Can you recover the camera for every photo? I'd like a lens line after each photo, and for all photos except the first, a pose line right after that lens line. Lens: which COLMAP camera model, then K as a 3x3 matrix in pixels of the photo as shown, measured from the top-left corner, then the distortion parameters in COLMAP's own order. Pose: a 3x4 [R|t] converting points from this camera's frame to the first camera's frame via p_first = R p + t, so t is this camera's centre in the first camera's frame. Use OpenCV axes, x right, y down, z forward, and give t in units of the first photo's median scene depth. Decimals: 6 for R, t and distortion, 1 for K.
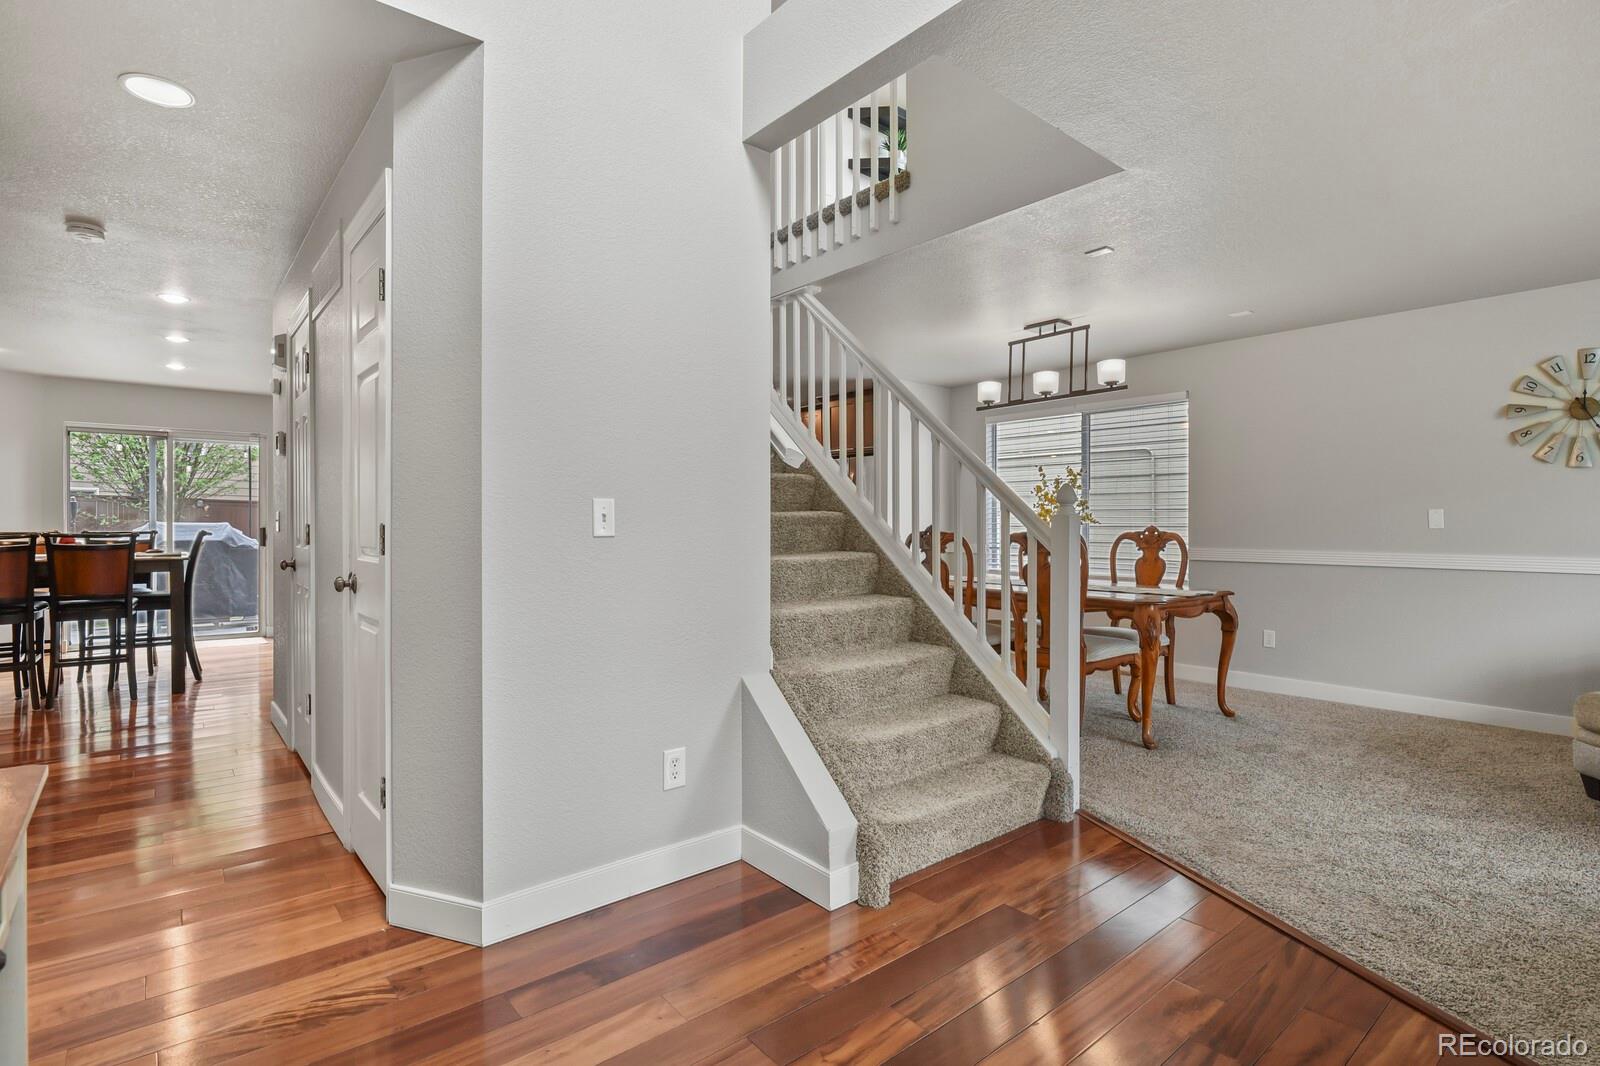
lens RADIAL K [[778.1, 0, 798.8], [0, 778.1, 531.5], [0, 0, 1]] dist [-0.003537, -0.006023]
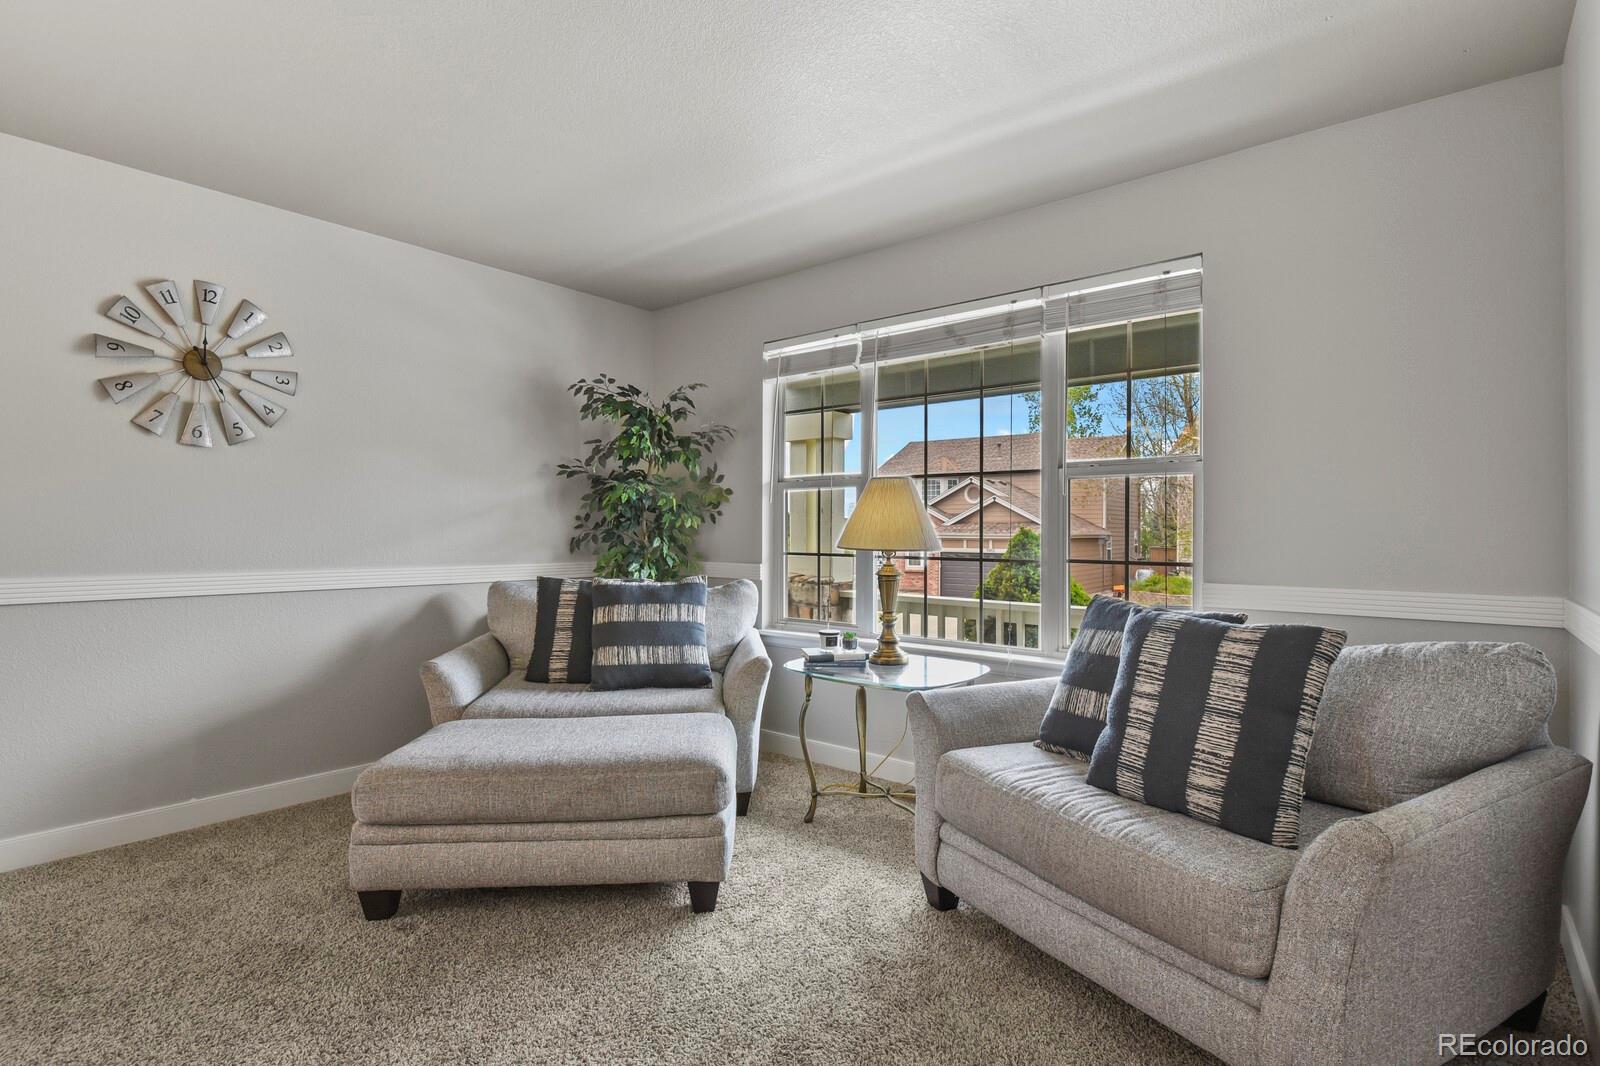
lens RADIAL K [[778.1, 0, 810.5], [0, 778.1, 532.1], [0, 0, 1]] dist [-0.003537, -0.006023]
pose [[-0.190055, -0.002948, 0.981769, 0.200538], [0.002667, 0.999990, 0.003519, -0.004497], [-0.981770, 0.003287, -0.190045, 0.569191]]
